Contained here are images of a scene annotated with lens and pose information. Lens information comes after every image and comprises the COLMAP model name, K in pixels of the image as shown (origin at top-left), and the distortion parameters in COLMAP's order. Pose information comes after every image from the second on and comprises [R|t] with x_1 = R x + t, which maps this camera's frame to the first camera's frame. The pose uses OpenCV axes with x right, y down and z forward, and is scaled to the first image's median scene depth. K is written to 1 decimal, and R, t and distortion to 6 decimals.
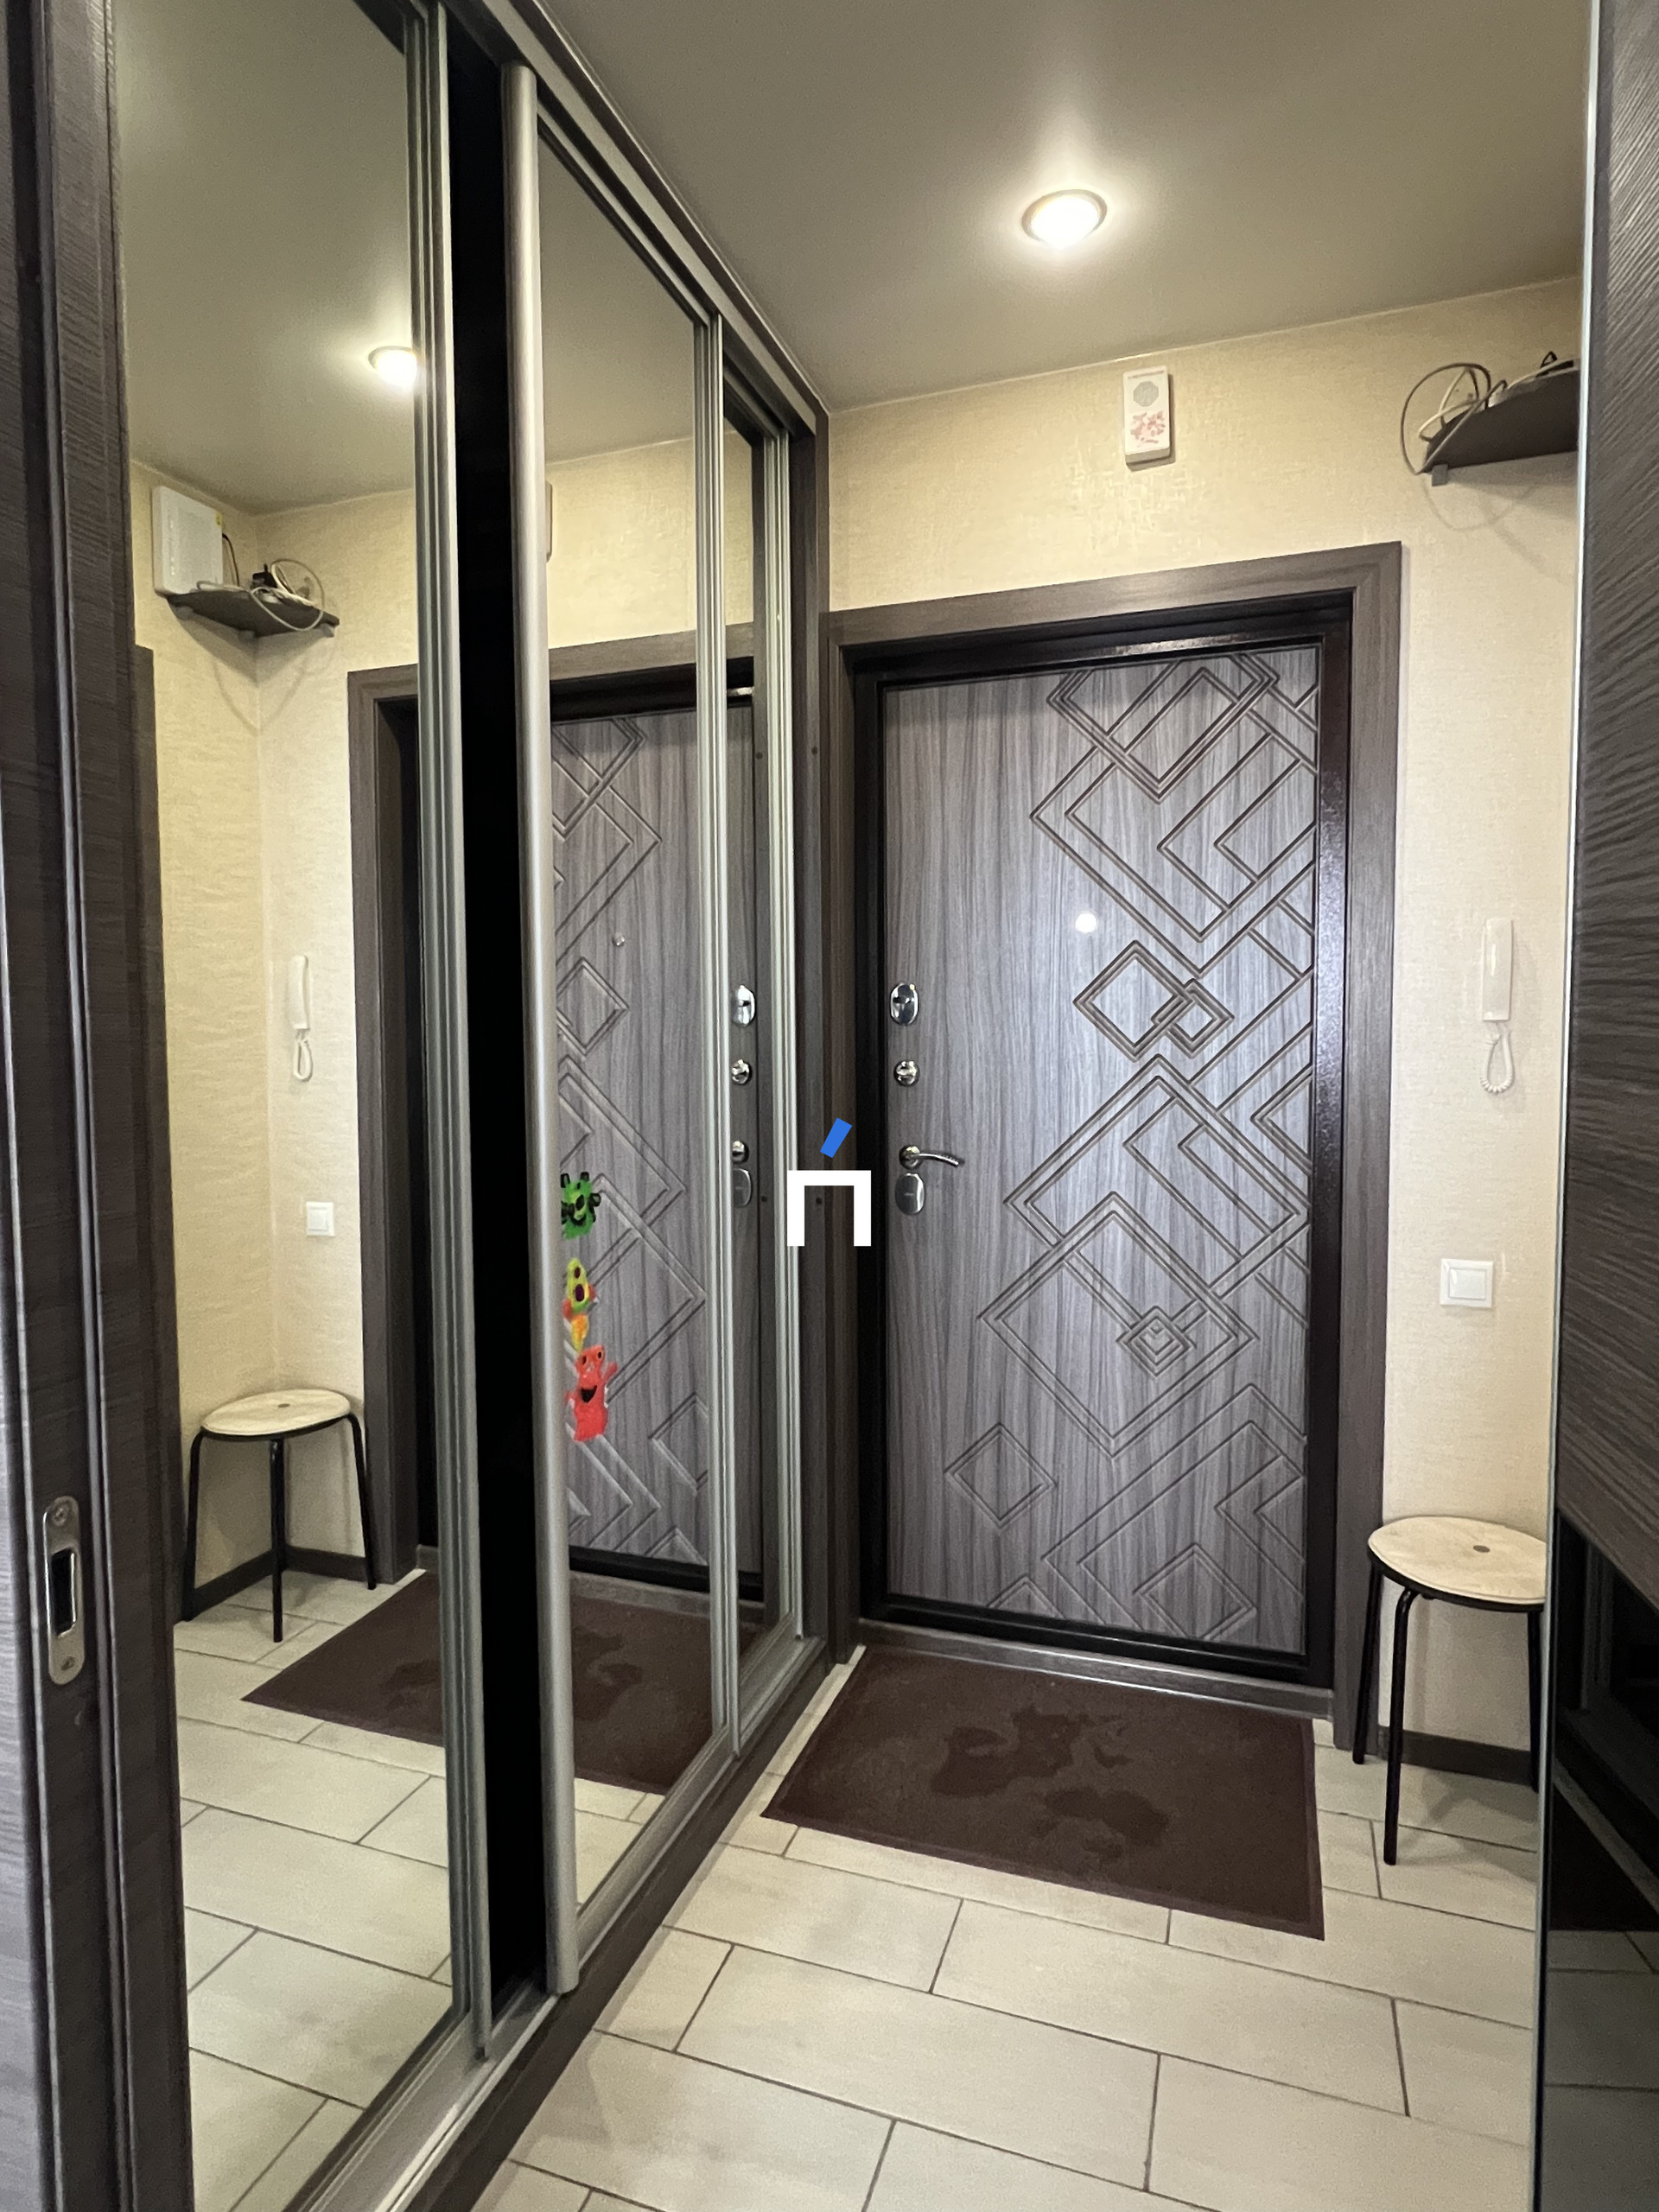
lens RADIAL K [[1240.2, 0, 821.9], [0, 1240.2, 1108.4], [0, 0, 1]] dist [-0.007425, -0.008766]
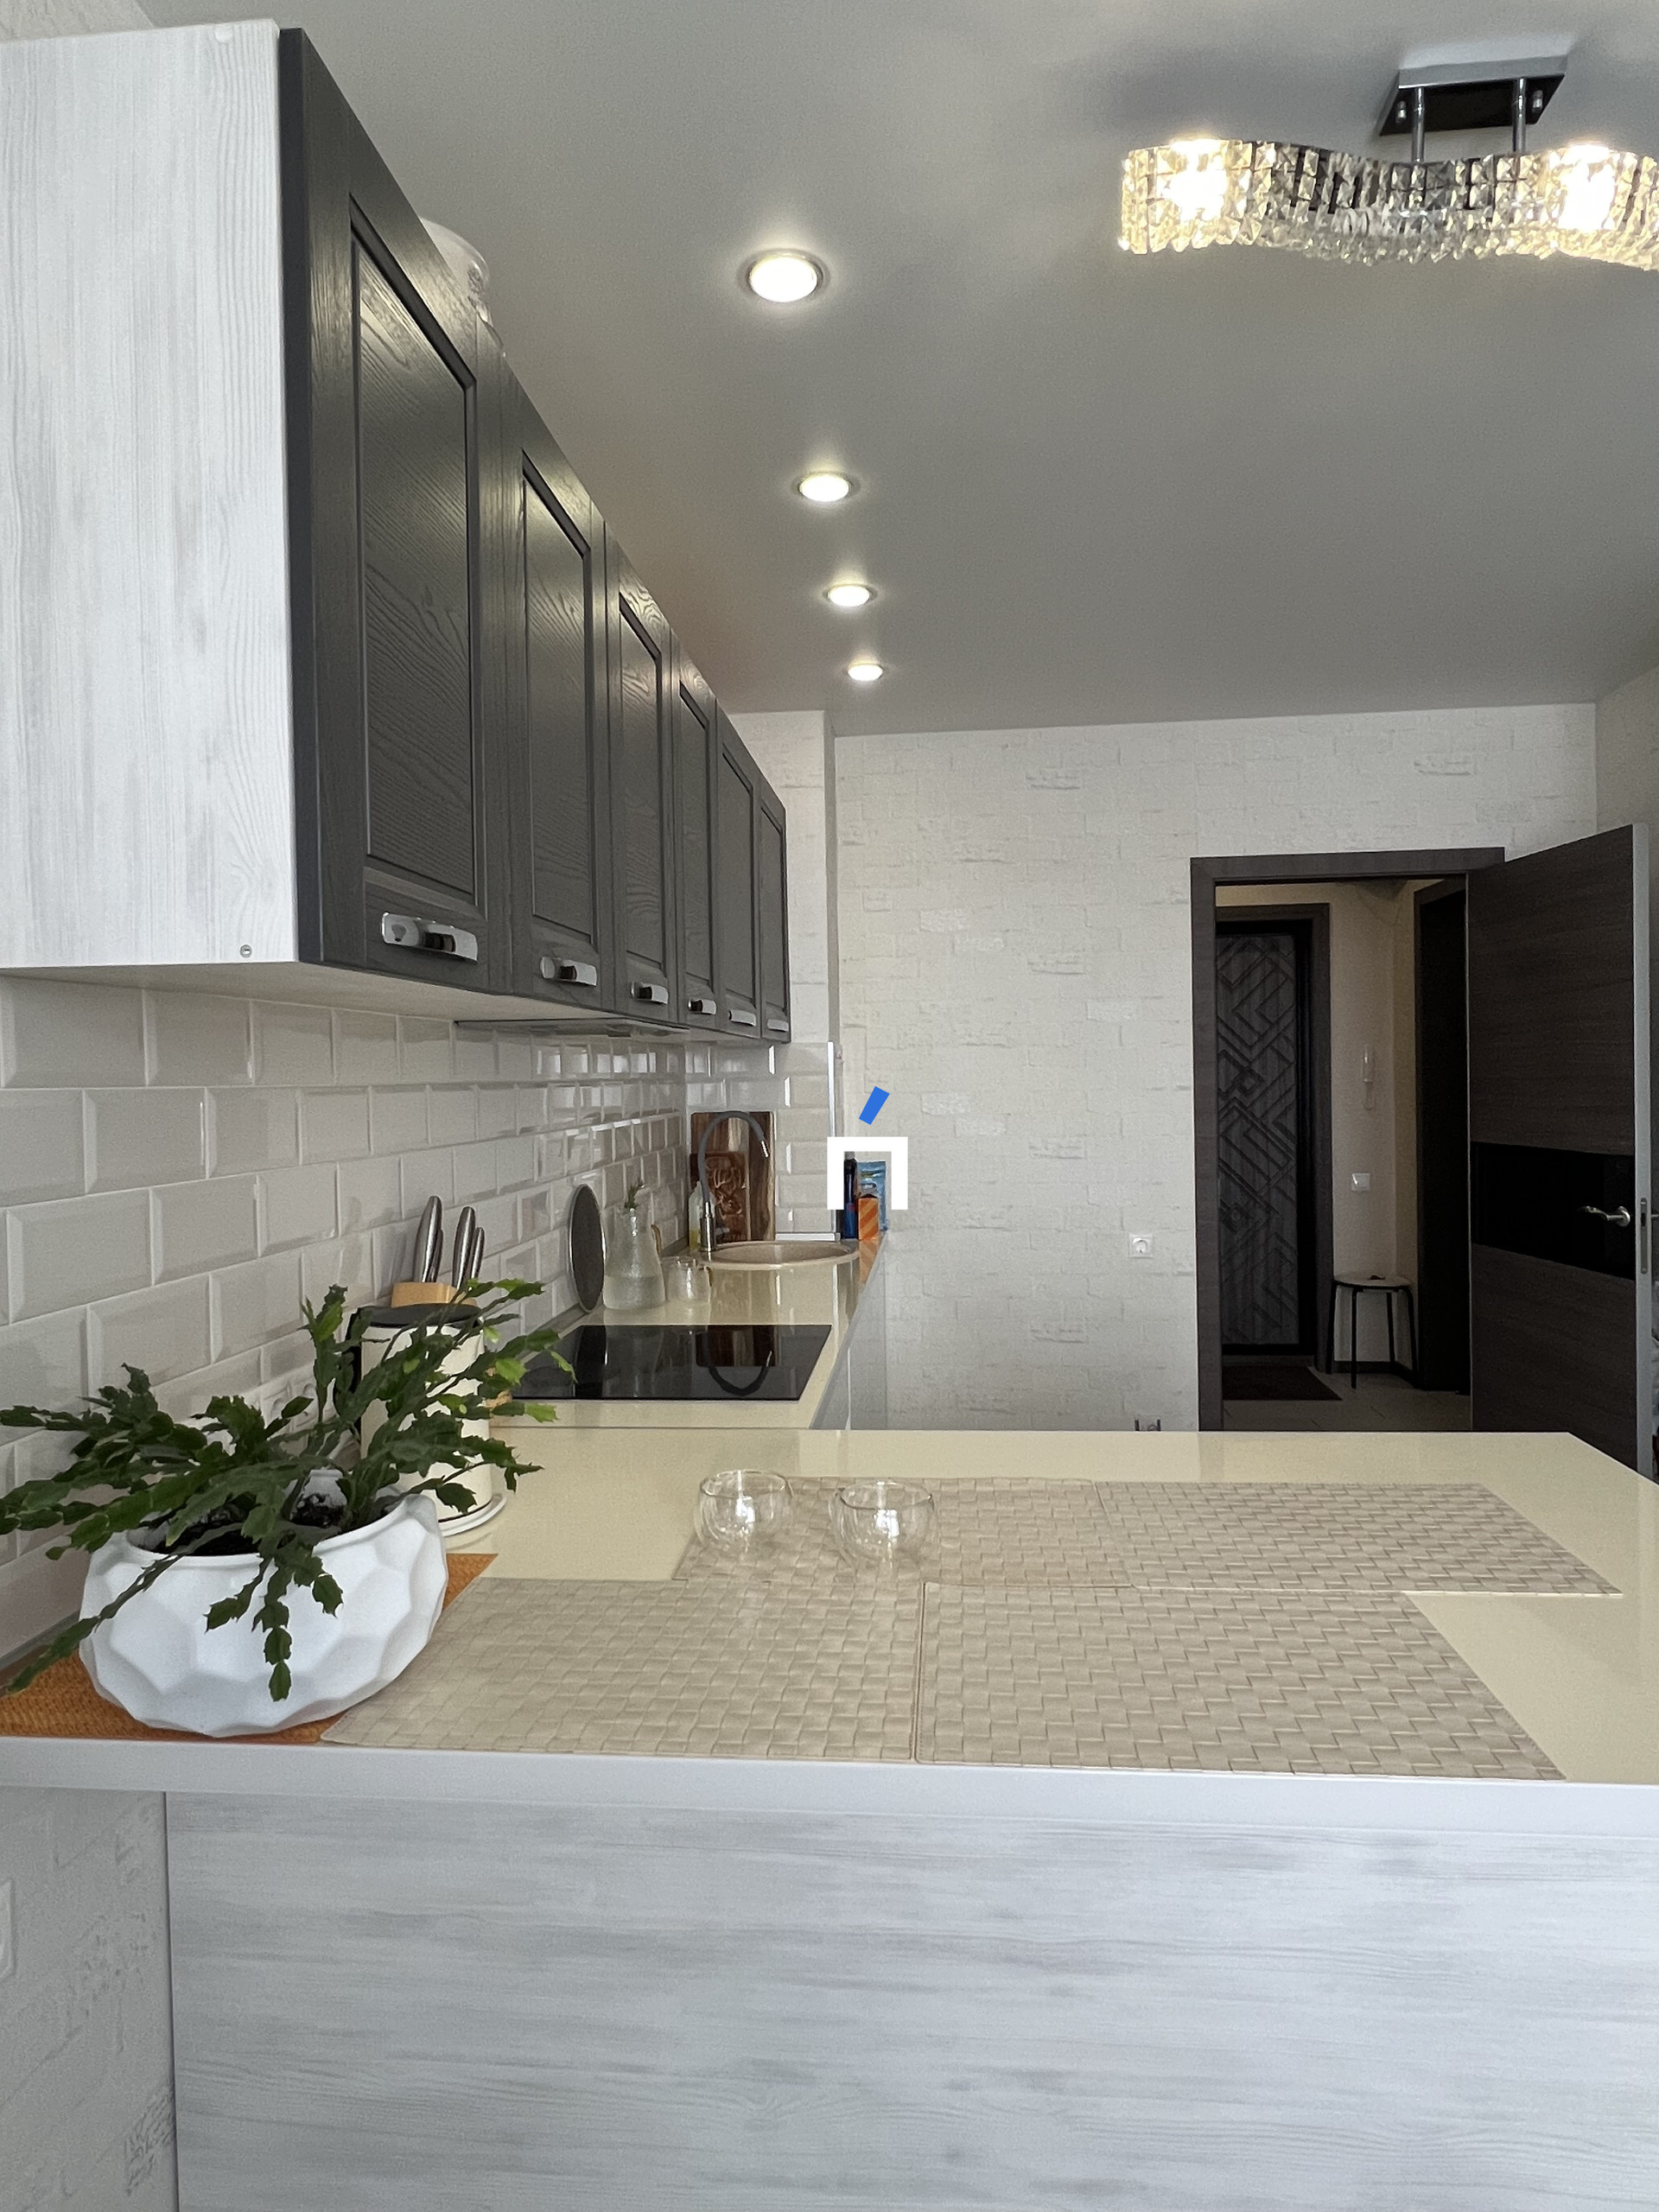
lens RADIAL K [[1316.8, 0, 831.0], [0, 1316.8, 1100.7], [0, 0, 1]] dist [-0.009762, 0.005630]
pose [[0.970776, -0.015490, 0.239486, -1.101813], [0.027610, 0.998497, -0.047338, 0.062969], [-0.238393, 0.052567, 0.969745, -1.288121]]
